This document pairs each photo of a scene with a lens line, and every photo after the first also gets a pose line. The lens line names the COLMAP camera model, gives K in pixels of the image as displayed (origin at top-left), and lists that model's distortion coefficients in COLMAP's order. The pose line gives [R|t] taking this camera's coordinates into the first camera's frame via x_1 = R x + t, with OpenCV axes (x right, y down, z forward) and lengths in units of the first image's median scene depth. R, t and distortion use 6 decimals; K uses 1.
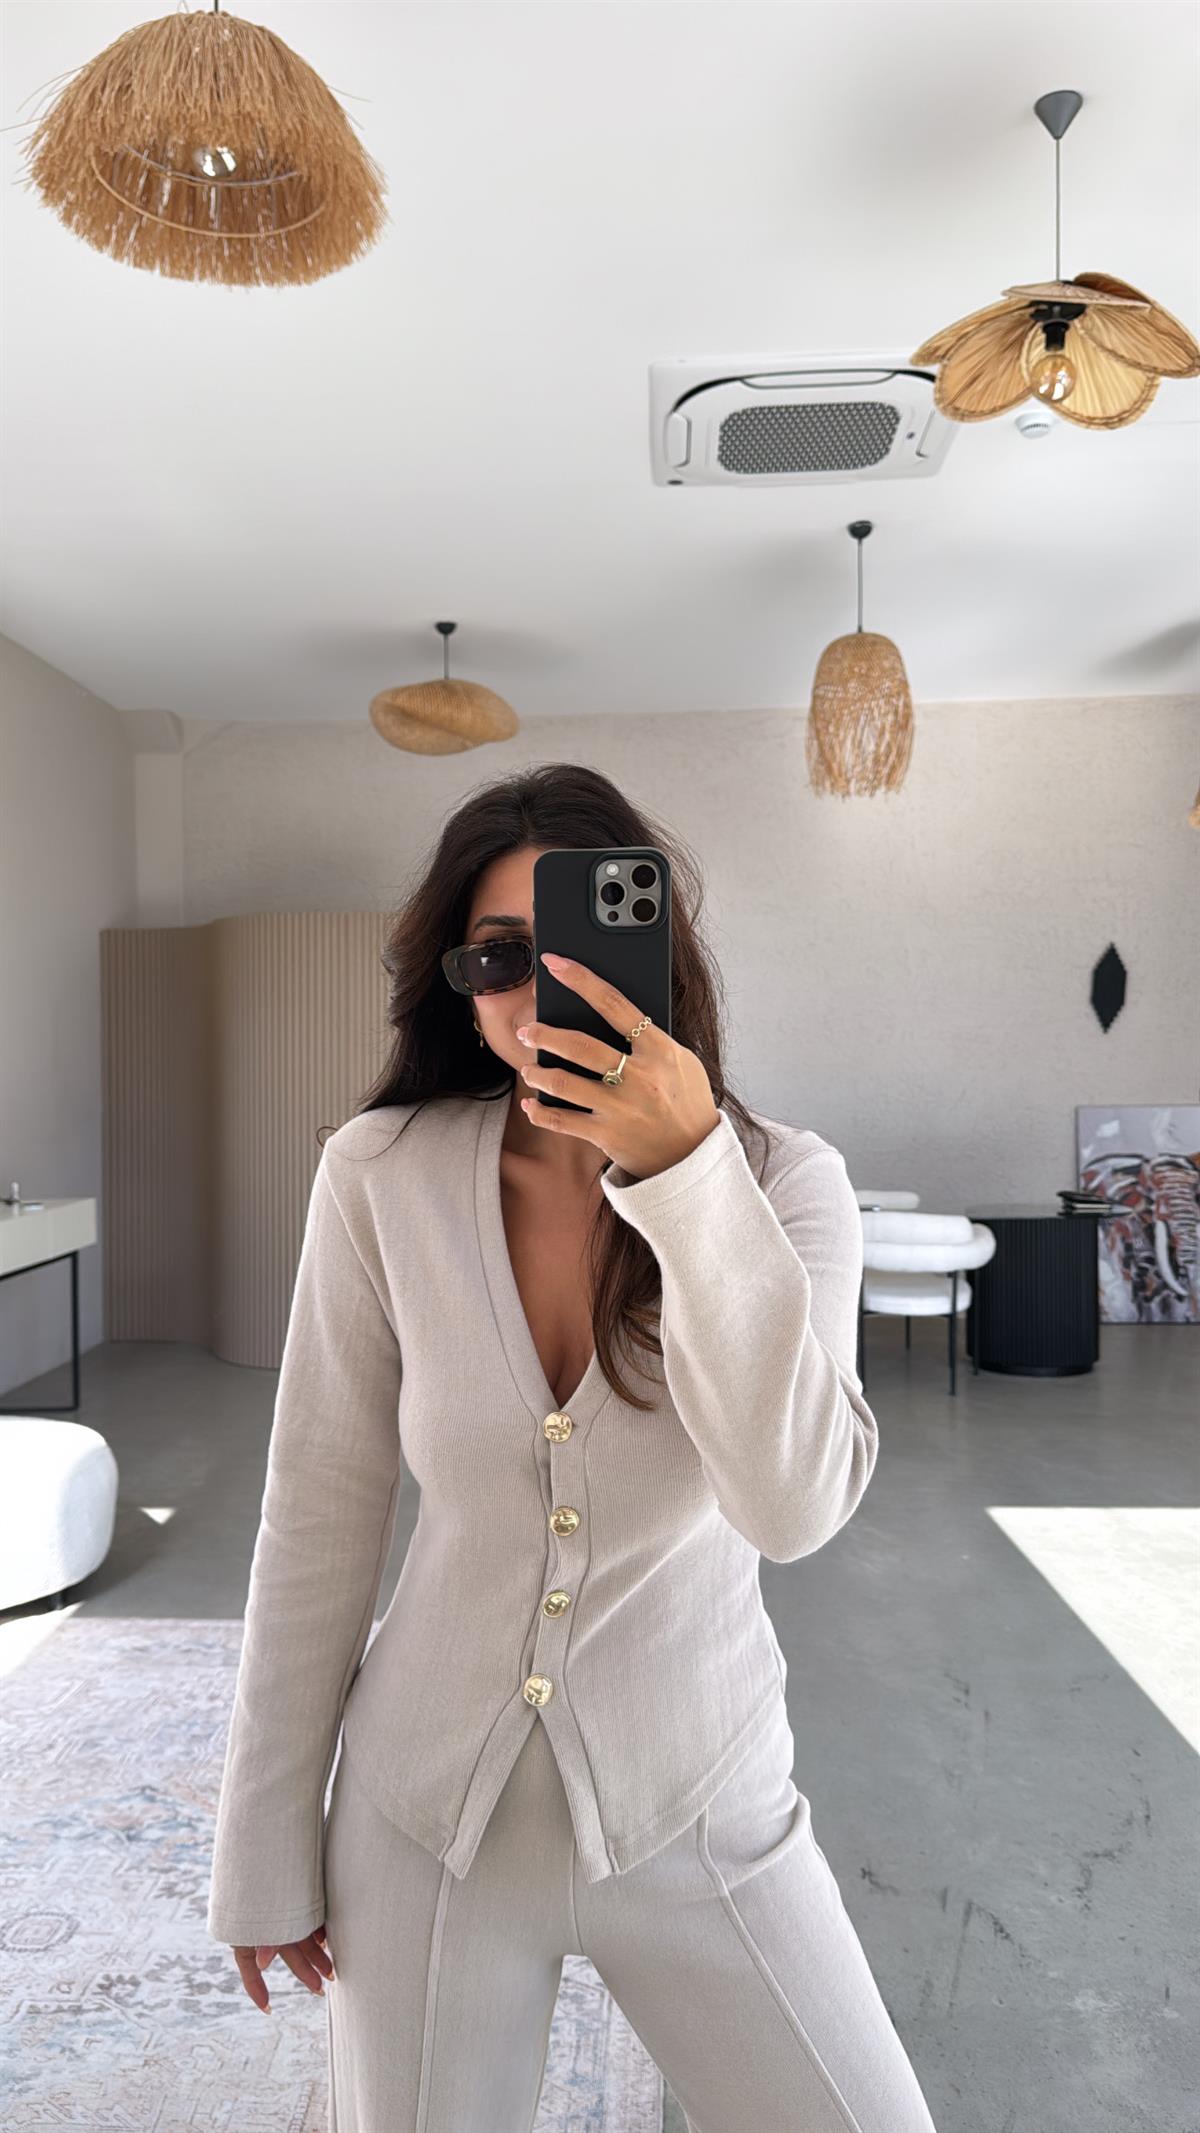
lens RADIAL K [[1347.1, 0, 600.0], [0, 1347.1, 1066.5], [0, 0, 1]] dist [-0.074831, 0.099789]
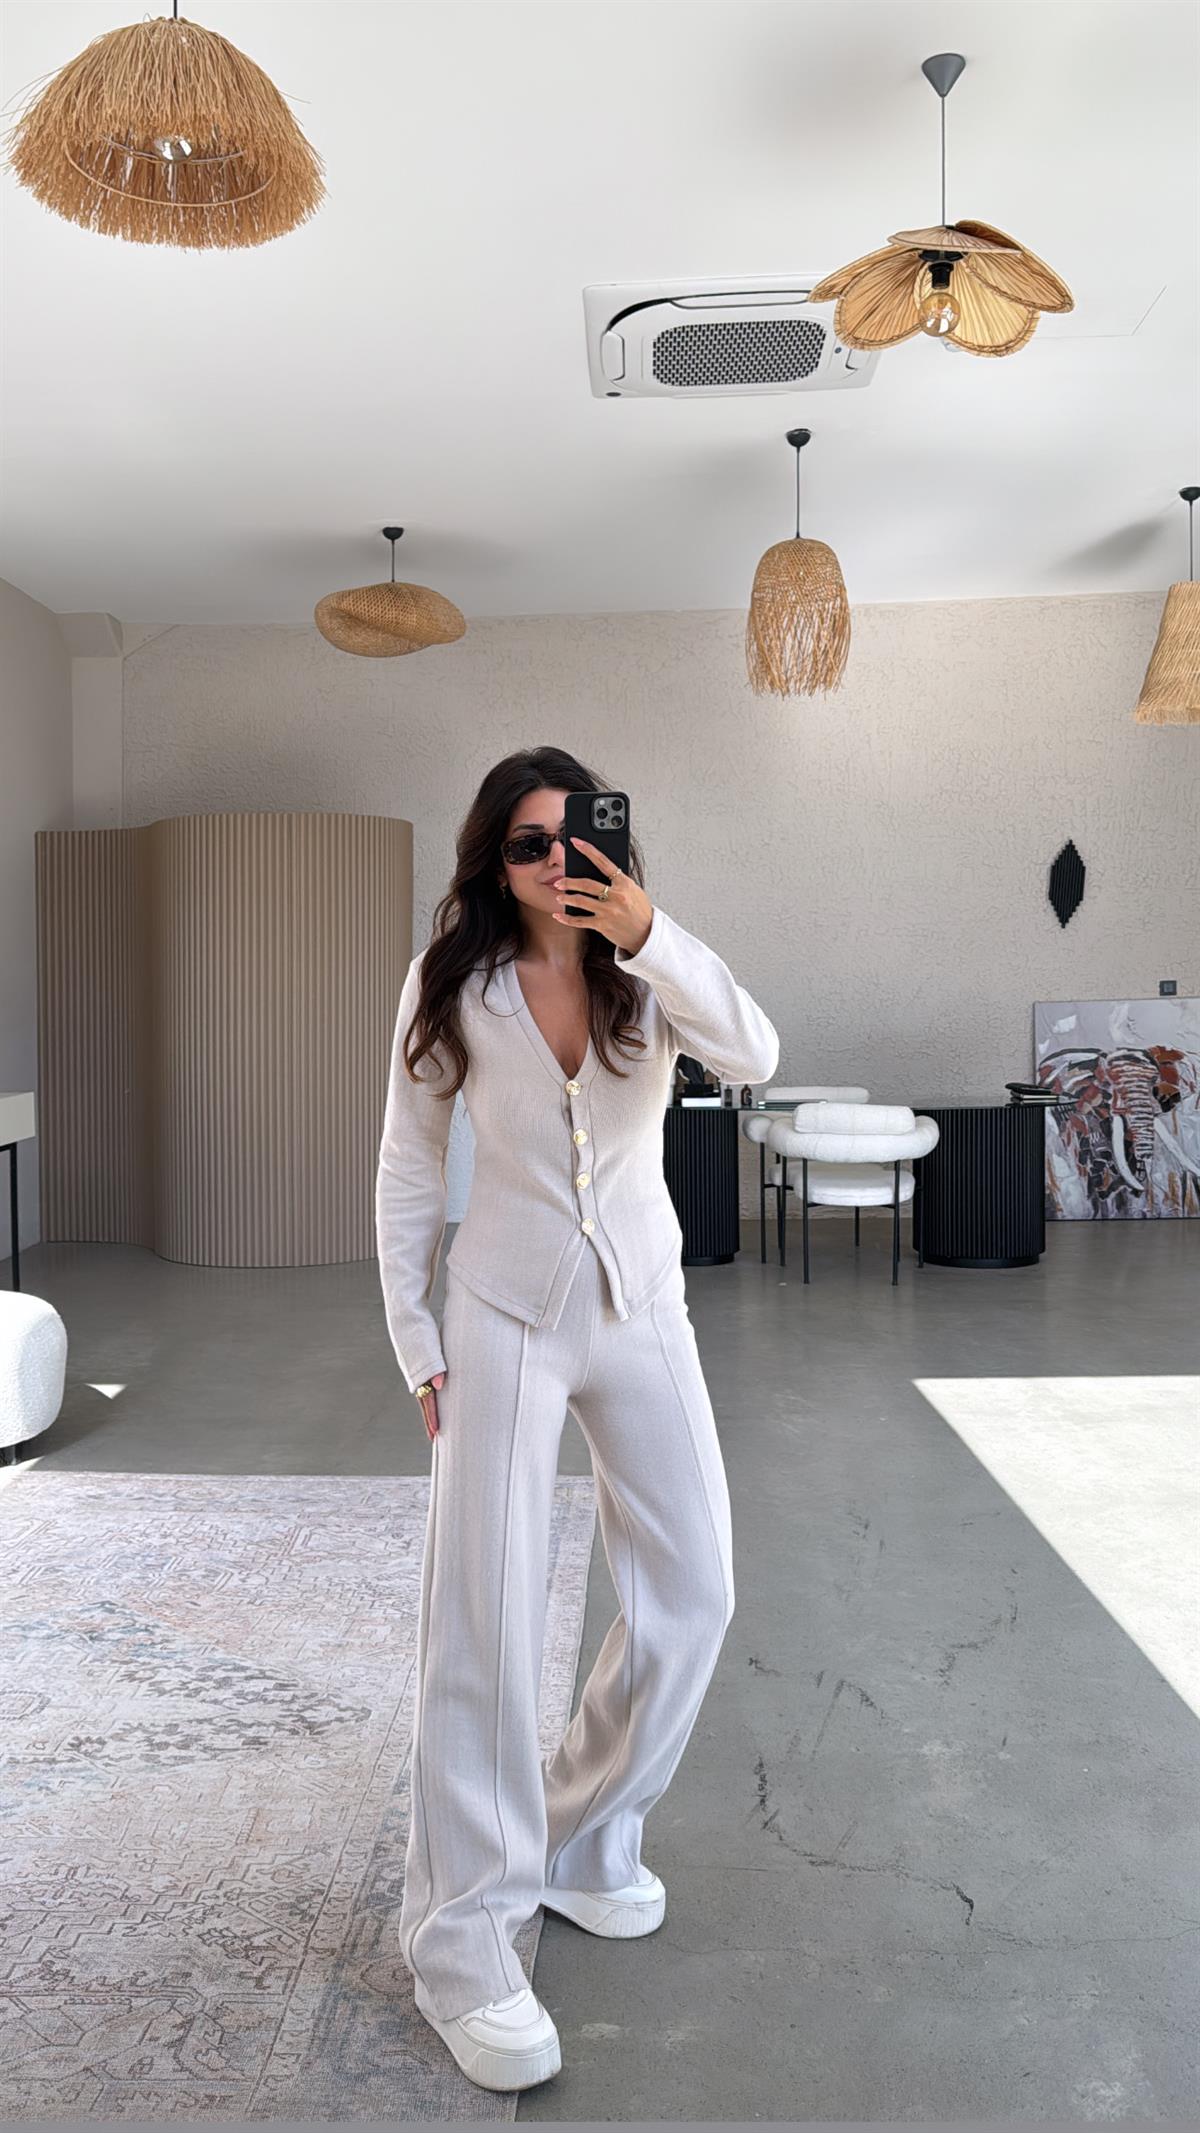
lens RADIAL K [[1524.2, 0, 593.6], [0, 1524.2, 943.5], [0, 0, 1]] dist [0.039537, -0.005095]
pose [[0.999986, -0.004697, 0.002326, 0.051452], [0.004760, 0.999602, -0.027800, 0.031280], [-0.002194, 0.027810, 0.999611, -0.240911]]
